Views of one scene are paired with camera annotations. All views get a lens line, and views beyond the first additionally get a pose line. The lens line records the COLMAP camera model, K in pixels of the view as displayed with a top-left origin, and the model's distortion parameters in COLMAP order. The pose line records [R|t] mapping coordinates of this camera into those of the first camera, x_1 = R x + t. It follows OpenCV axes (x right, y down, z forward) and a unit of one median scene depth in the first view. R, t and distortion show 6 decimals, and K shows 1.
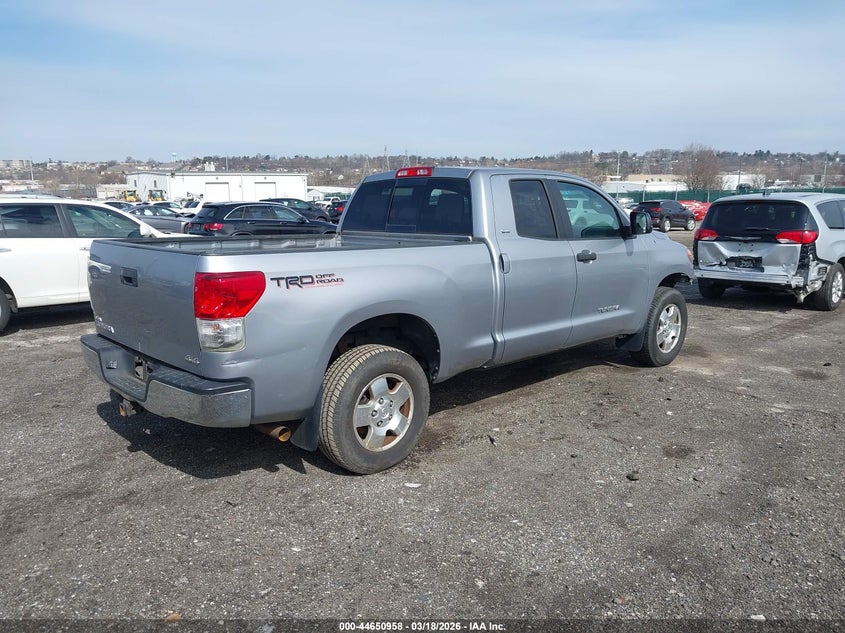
lens RADIAL K [[674.9, 0, 414.8], [0, 674.9, 316.8], [0, 0, 1]] dist [-0.004451, -0.012890]
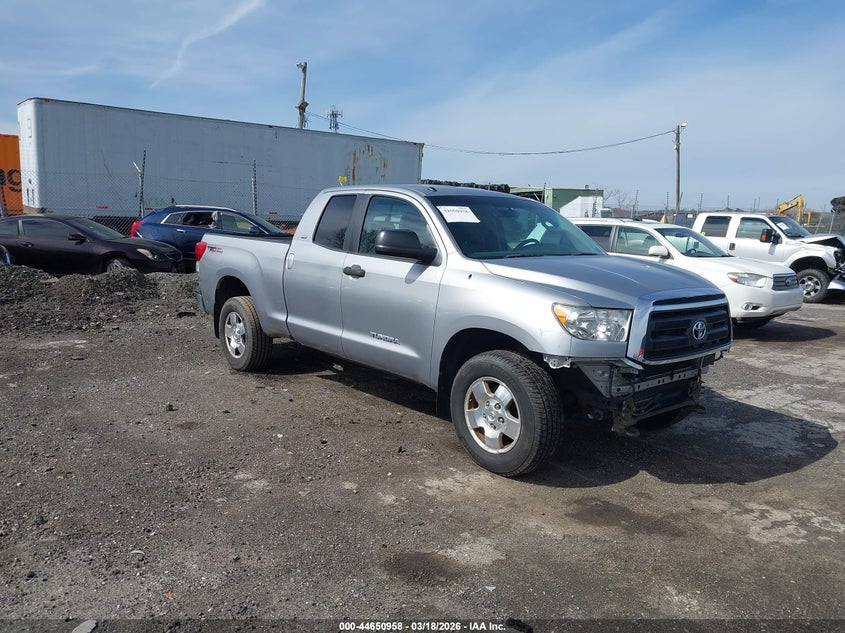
lens RADIAL K [[674.9, 0, 414.8], [0, 674.9, 316.8], [0, 0, 1]] dist [-0.004451, -0.012890]
pose [[-0.054839, 0.147750, -0.987503, 1.226259], [-0.196382, 0.968079, 0.155749, -0.195328], [0.978993, 0.202469, -0.024073, 1.130669]]
